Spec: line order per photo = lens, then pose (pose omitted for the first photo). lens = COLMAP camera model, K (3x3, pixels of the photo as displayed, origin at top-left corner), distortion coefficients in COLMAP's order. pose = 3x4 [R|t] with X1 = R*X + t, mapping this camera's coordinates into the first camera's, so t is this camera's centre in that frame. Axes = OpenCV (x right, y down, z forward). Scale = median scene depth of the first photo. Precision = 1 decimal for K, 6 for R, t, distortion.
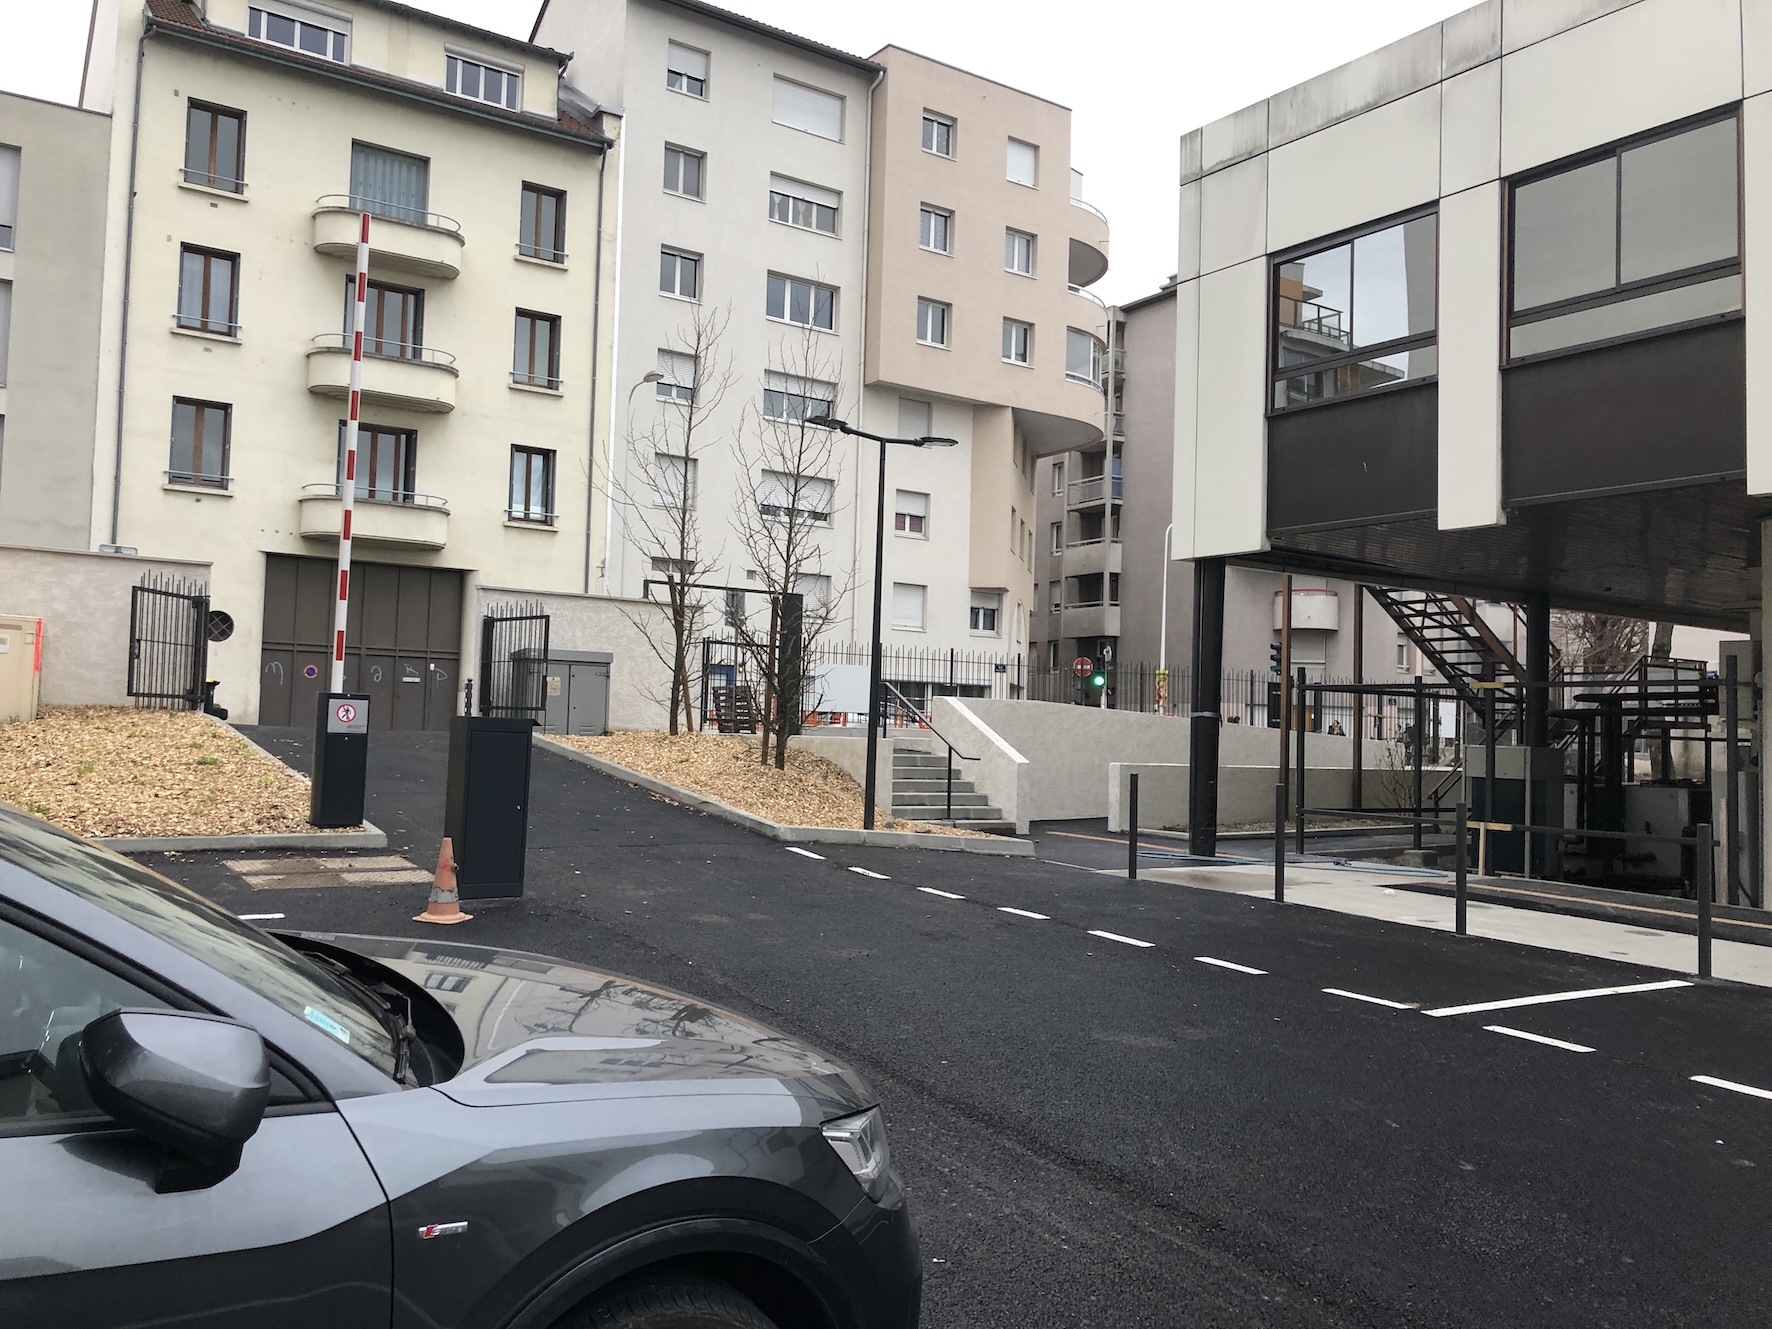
lens RADIAL K [[1455.4, 0, 870.9], [0, 1455.4, 676.4], [0, 0, 1]] dist [0.045854, -0.053838]
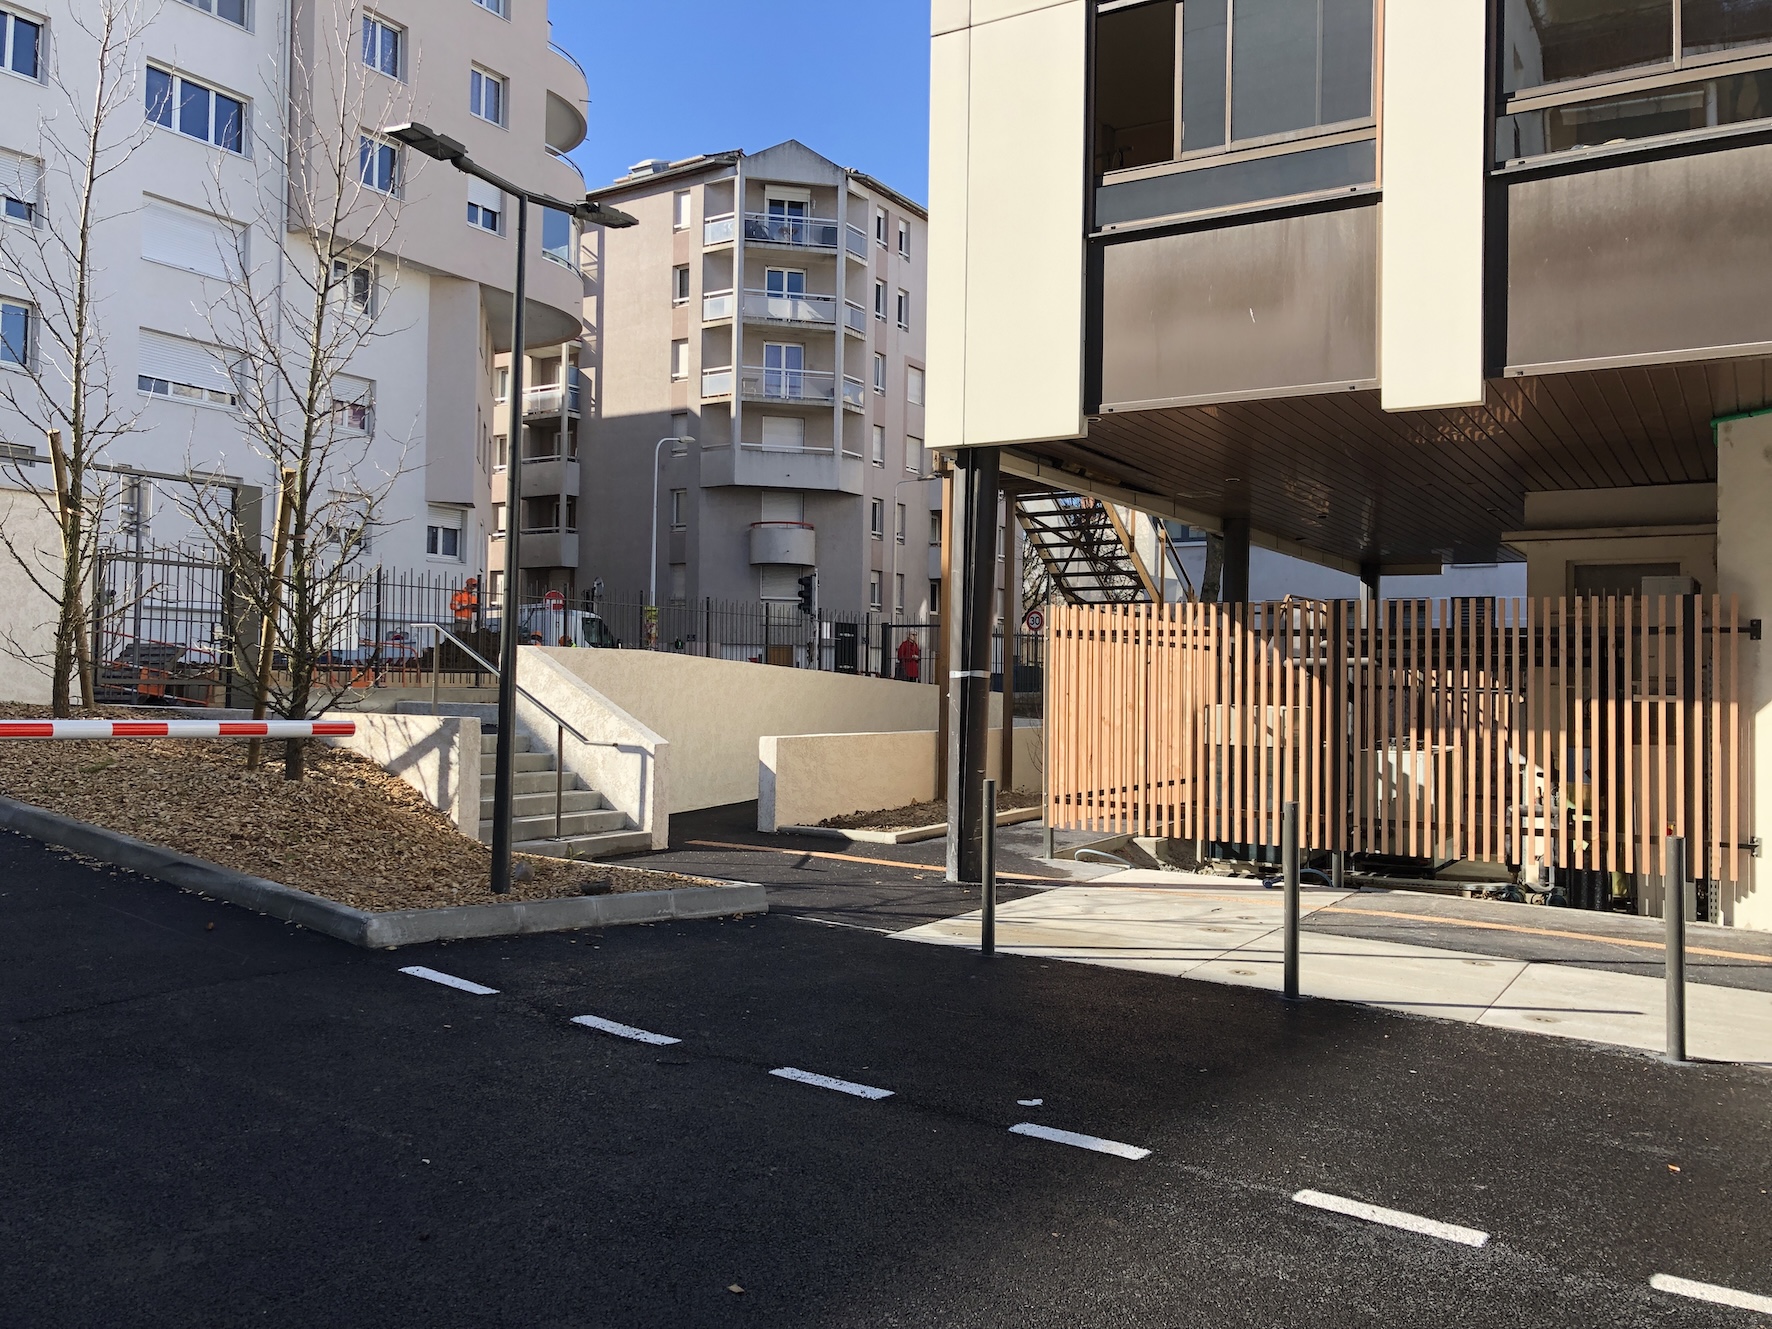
lens RADIAL K [[1455.4, 0, 890.5], [0, 1455.4, 653.9], [0, 0, 1]] dist [0.045854, -0.053838]
pose [[0.910820, -0.006170, 0.412758, -0.036473], [-0.006240, 0.999568, 0.028711, -0.001375], [-0.412757, -0.028726, 0.910388, 0.159515]]
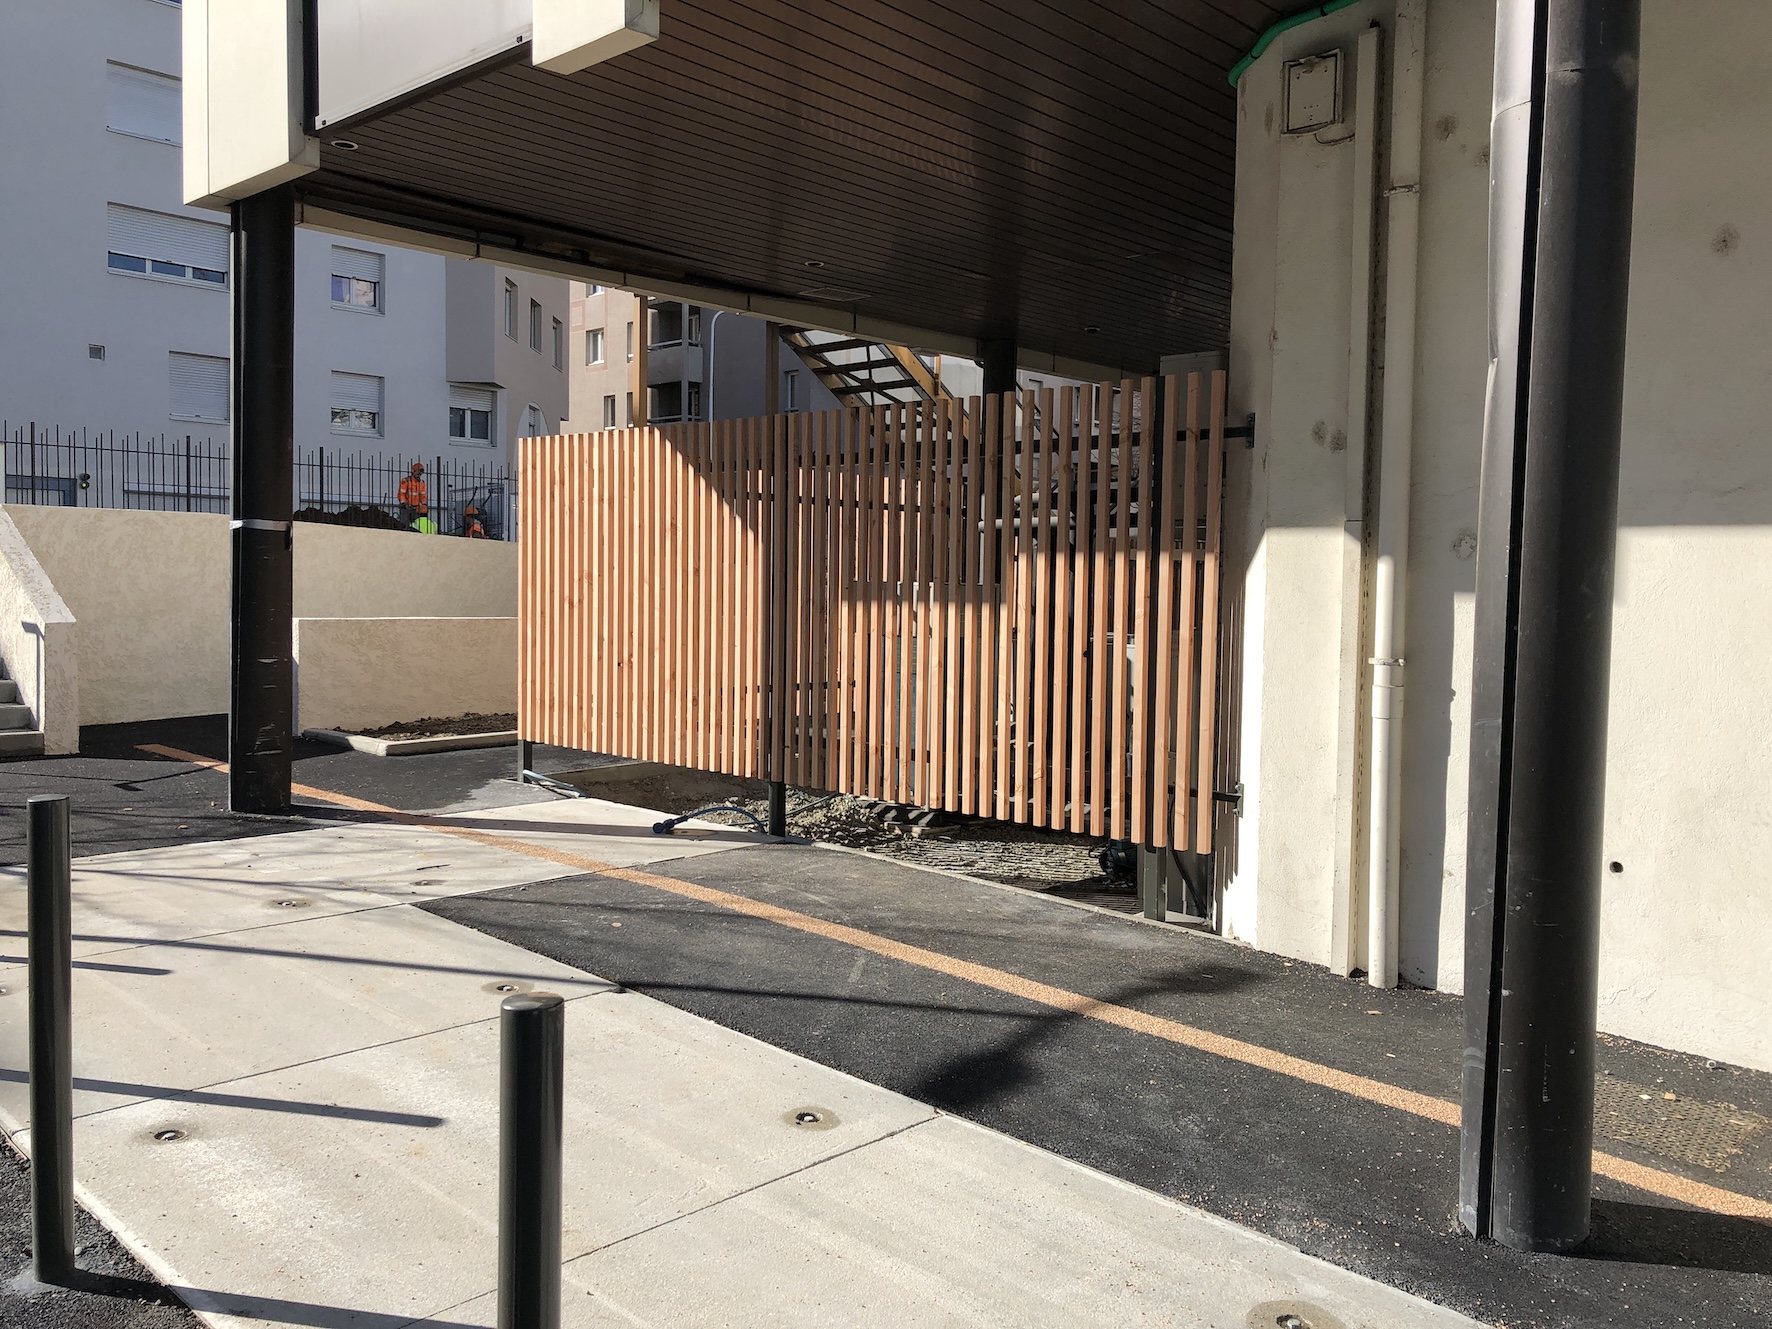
lens RADIAL K [[1455.4, 0, 887.6], [0, 1455.4, 646.6], [0, 0, 1]] dist [0.045854, -0.053838]
pose [[0.975507, -0.021340, 0.218930, 0.132811], [0.001167, 0.995771, 0.091863, 0.008654], [-0.219964, -0.089357, 0.971407, 0.190681]]
